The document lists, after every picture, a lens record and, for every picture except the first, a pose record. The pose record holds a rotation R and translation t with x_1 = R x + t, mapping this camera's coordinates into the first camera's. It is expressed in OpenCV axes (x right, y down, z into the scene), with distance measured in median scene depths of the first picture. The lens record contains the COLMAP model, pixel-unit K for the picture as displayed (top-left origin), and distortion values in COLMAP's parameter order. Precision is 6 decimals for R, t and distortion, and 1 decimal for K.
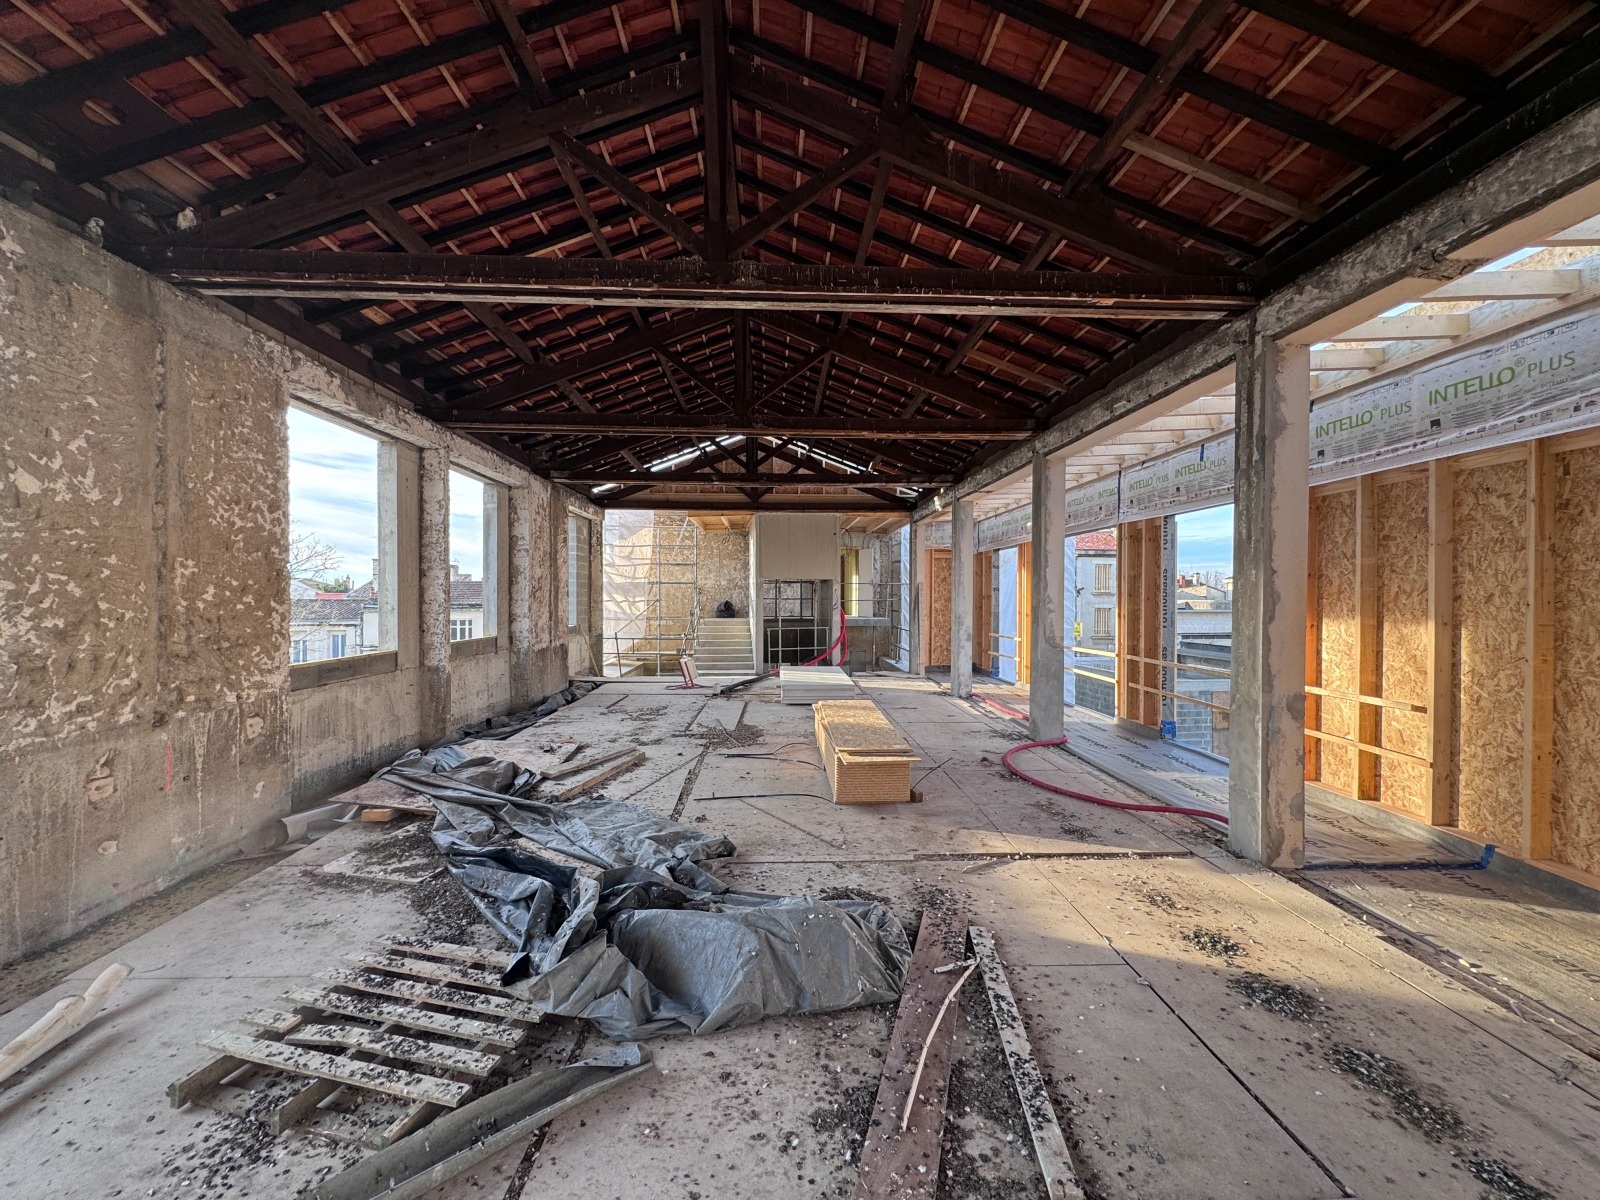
lens RADIAL K [[633.8, 0, 800.0], [0, 633.8, 600.0], [0, 0, 1]] dist [-0.000510, -0.000354]
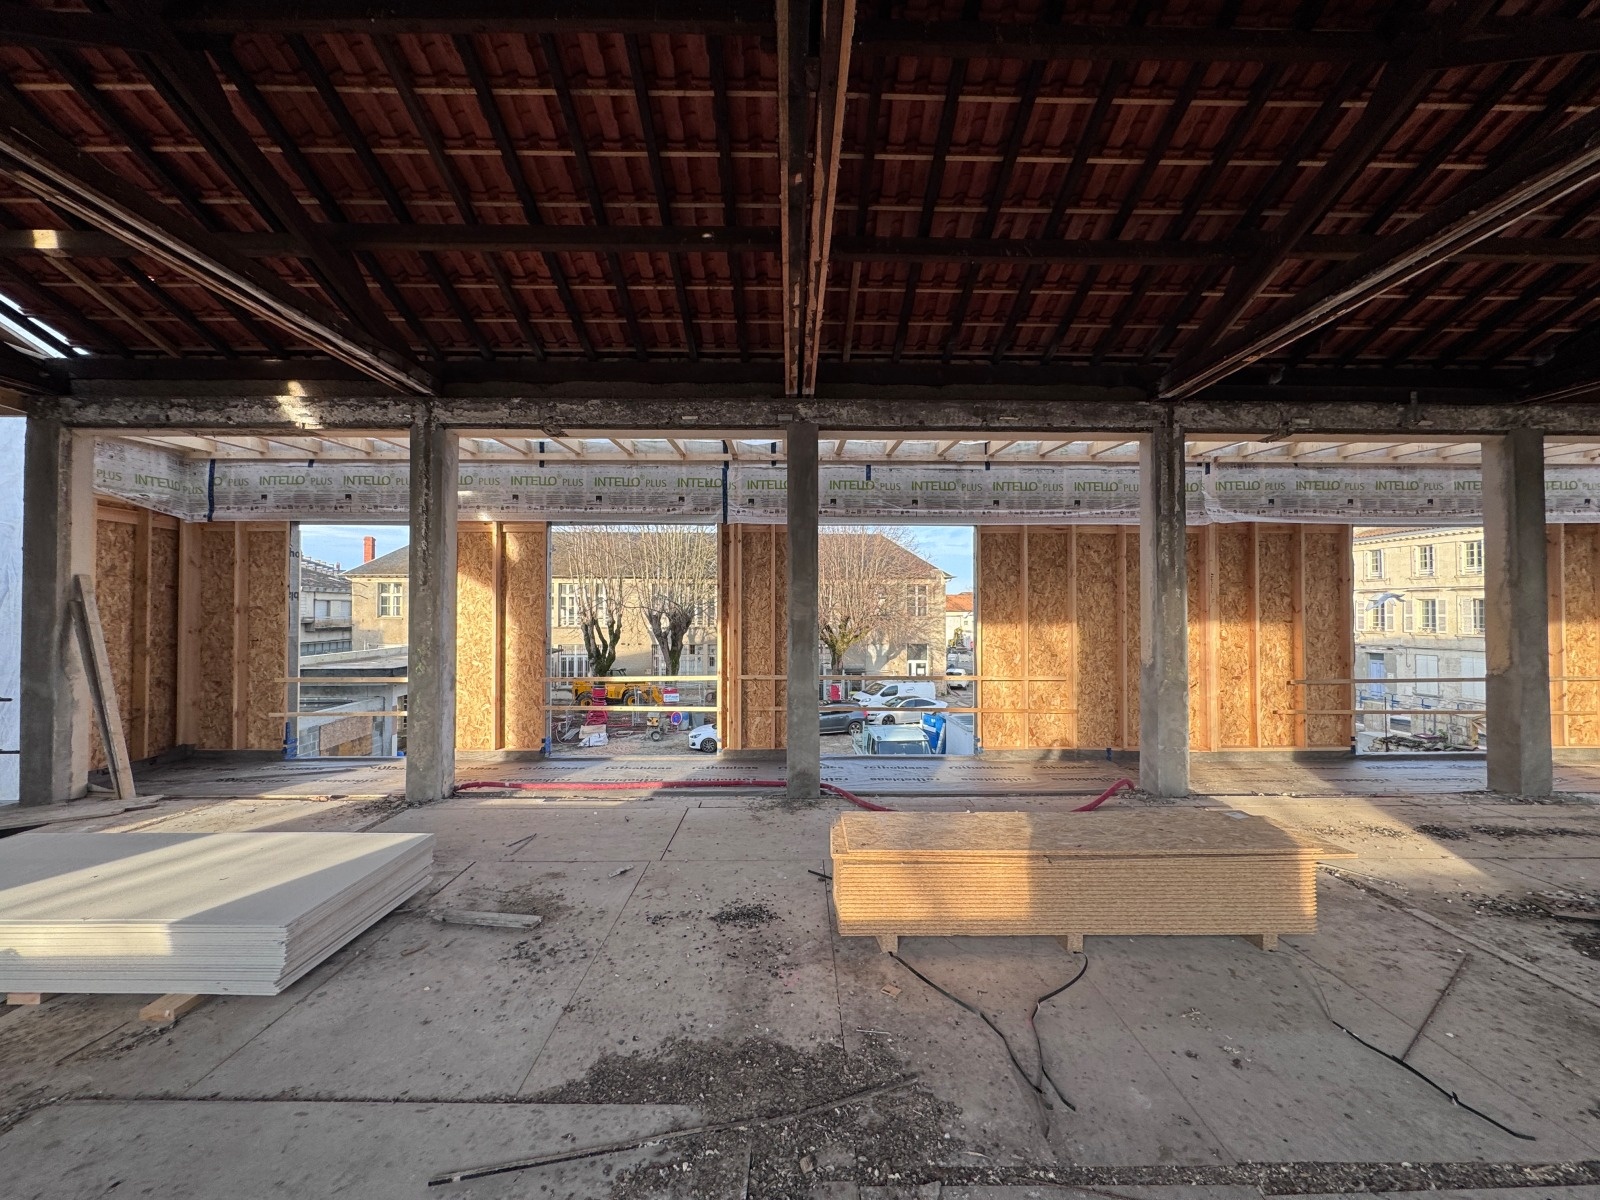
lens RADIAL K [[633.8, 0, 800.0], [0, 633.8, 600.0], [0, 0, 1]] dist [-0.000510, -0.000354]
pose [[0.030275, 0.011964, 0.999470, -0.702908], [0.005642, 0.999910, -0.012140, -0.010595], [-0.999526, 0.006007, 0.030205, 1.777404]]
